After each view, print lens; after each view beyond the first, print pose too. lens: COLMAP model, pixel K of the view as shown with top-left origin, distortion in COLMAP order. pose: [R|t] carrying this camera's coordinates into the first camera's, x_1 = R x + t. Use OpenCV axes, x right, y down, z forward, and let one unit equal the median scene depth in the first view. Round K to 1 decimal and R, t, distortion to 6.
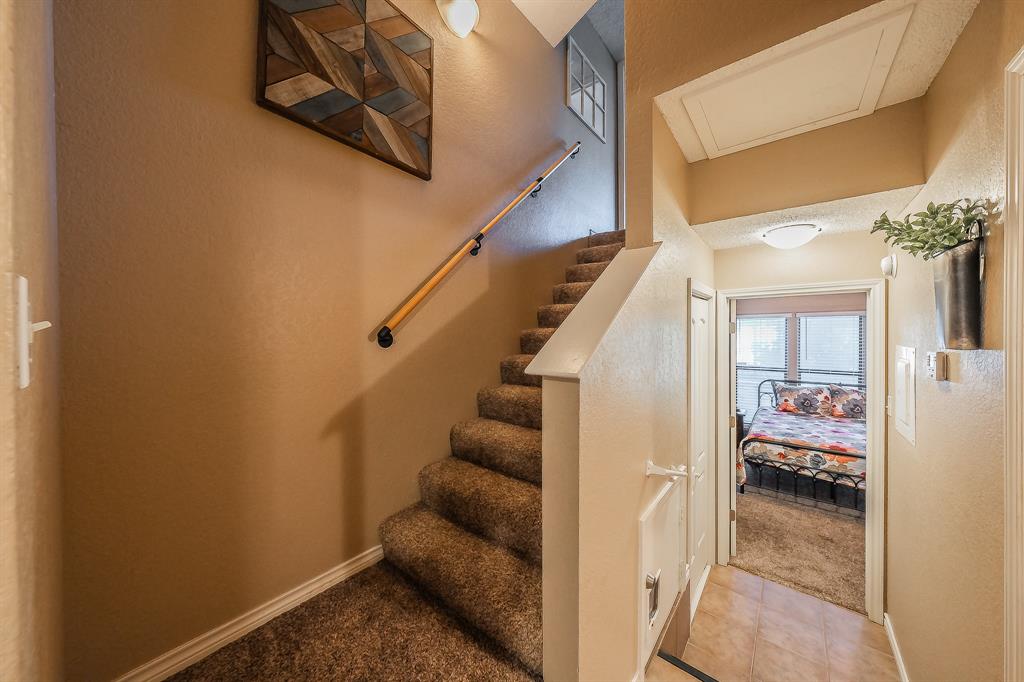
lens RADIAL K [[354.8, 0, 503.0], [0, 354.8, 335.3], [0, 0, 1]] dist [-0.000478, -0.000110]
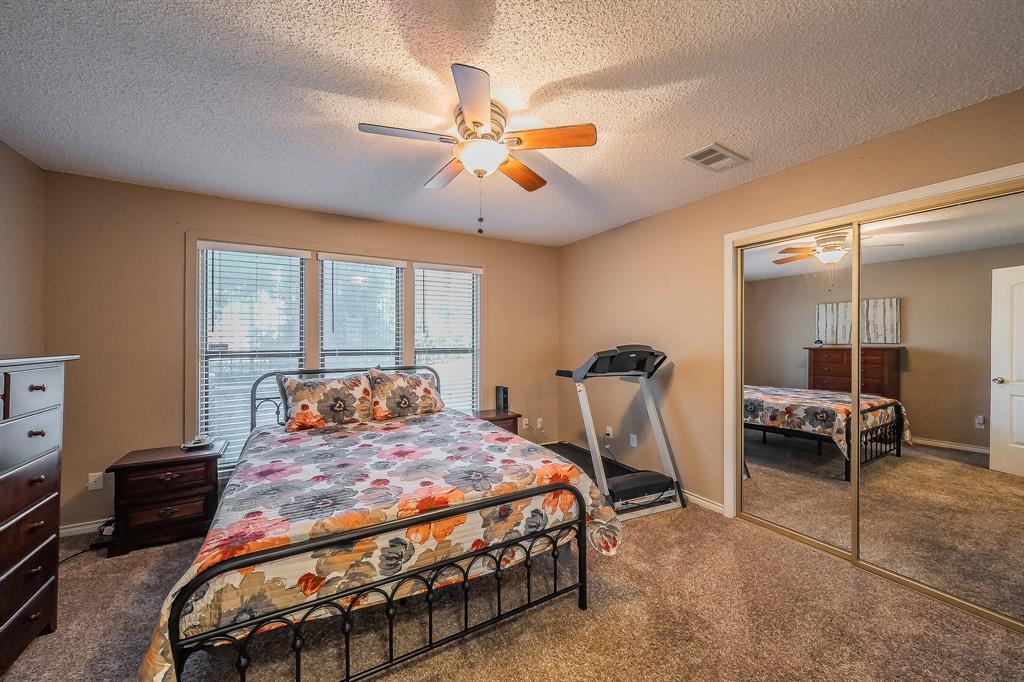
lens RADIAL K [[377.7, 0, 519.0], [0, 377.7, 338.0], [0, 0, 1]] dist [-0.001585, 0.000368]
pose [[0.344036, 0.004912, 0.938944, 0.511457], [0.010523, 0.999903, -0.009086, 0.119862], [-0.938897, 0.013006, 0.343951, 0.678027]]
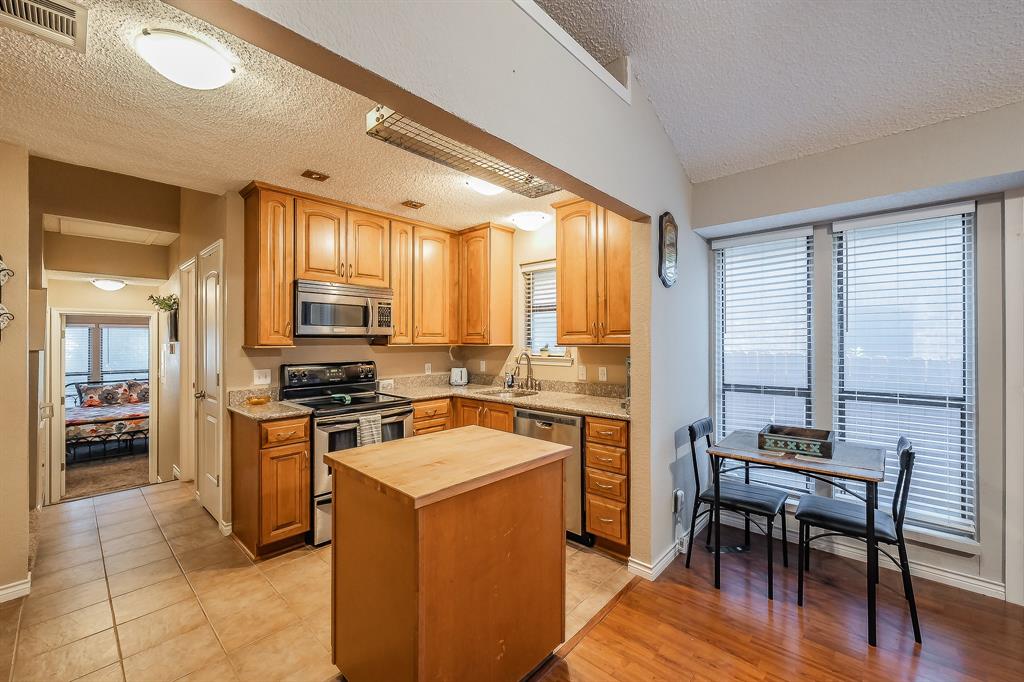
lens RADIAL K [[429.1, 0, 531.4], [0, 429.1, 334.2], [0, 0, 1]] dist [-0.008986, 0.000029]
pose [[0.059646, 0.016490, 0.998083, -0.698751], [0.015693, 0.999724, -0.017455, 0.026554], [-0.998096, 0.016704, 0.059370, -0.727433]]
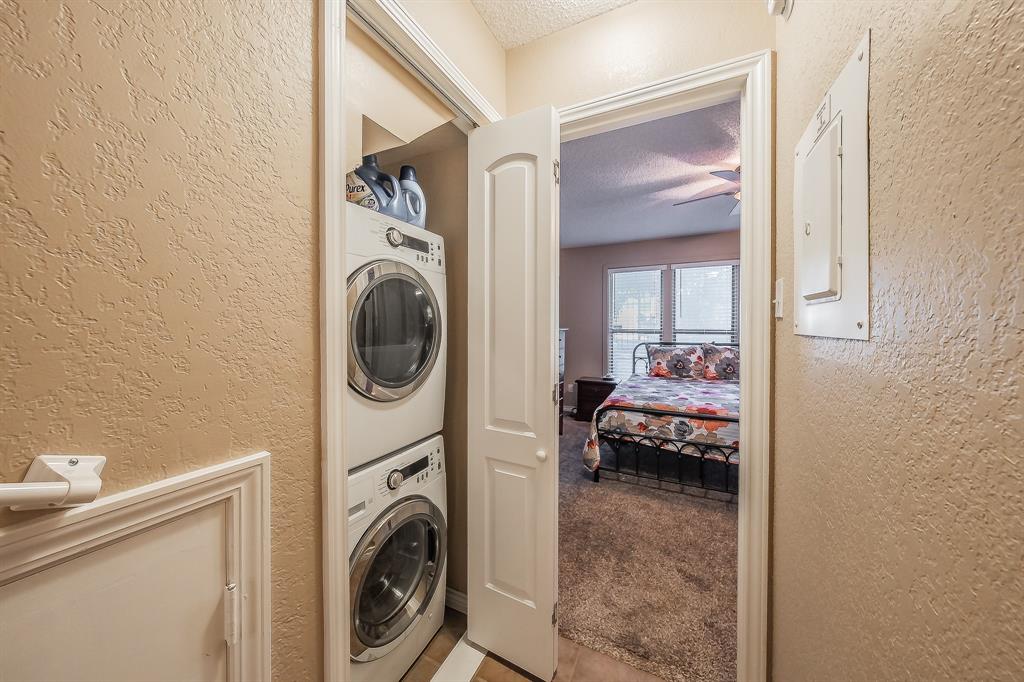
lens RADIAL K [[354.8, 0, 504.3], [0, 354.8, 331.8], [0, 0, 1]] dist [-0.000478, -0.000110]
pose [[0.977141, -0.002274, 0.212580, 0.340260], [0.001066, 0.999983, 0.005794, 0.134666], [-0.212590, -0.005435, 0.977126, 0.333795]]
